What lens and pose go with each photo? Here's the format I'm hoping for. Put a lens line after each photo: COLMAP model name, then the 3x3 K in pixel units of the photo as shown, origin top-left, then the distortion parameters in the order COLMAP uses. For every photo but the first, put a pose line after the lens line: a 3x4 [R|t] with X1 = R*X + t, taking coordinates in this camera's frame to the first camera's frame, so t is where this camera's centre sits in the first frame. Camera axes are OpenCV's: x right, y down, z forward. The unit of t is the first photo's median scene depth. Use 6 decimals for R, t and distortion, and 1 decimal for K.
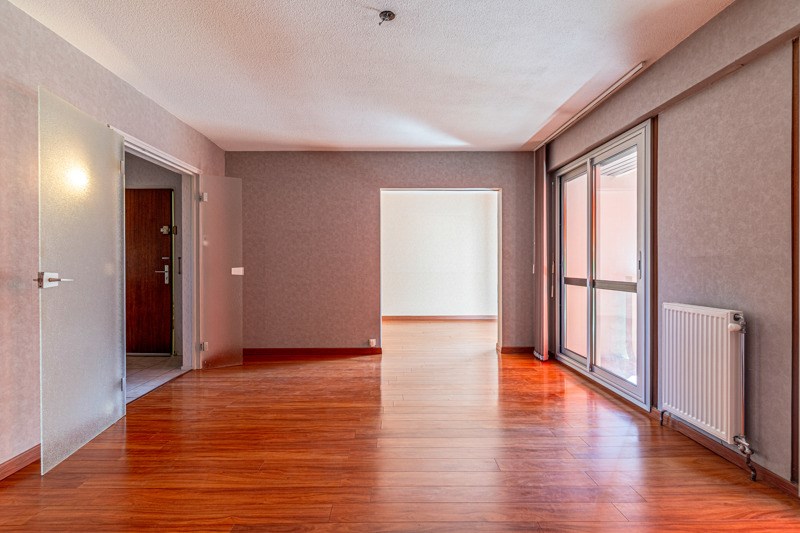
lens RADIAL K [[386.6, 0, 394.2], [0, 386.6, 267.5], [0, 0, 1]] dist [-0.000026, -0.000796]
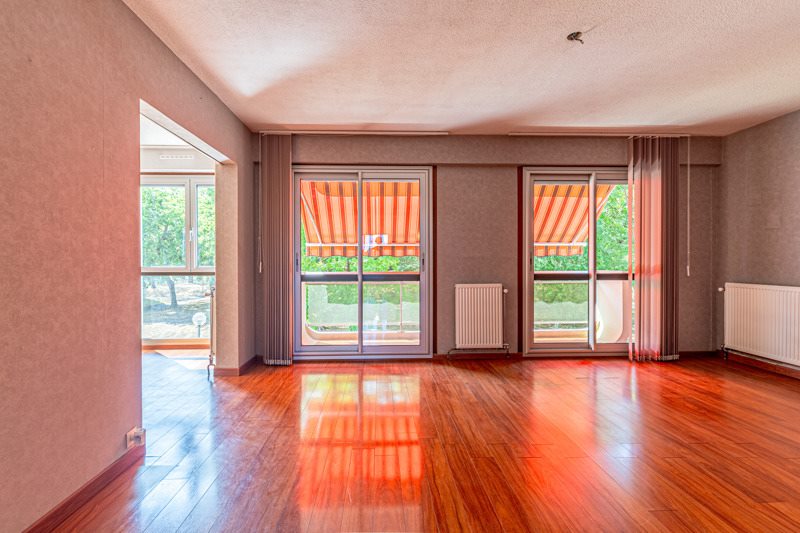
lens RADIAL K [[386.6, 0, 393.6], [0, 386.6, 263.0], [0, 0, 1]] dist [-0.000026, -0.000796]
pose [[-0.029186, -0.003302, 0.999569, -0.826981], [0.009481, 0.999949, 0.003580, -0.008086], [-0.999529, 0.009581, -0.029154, 1.156563]]
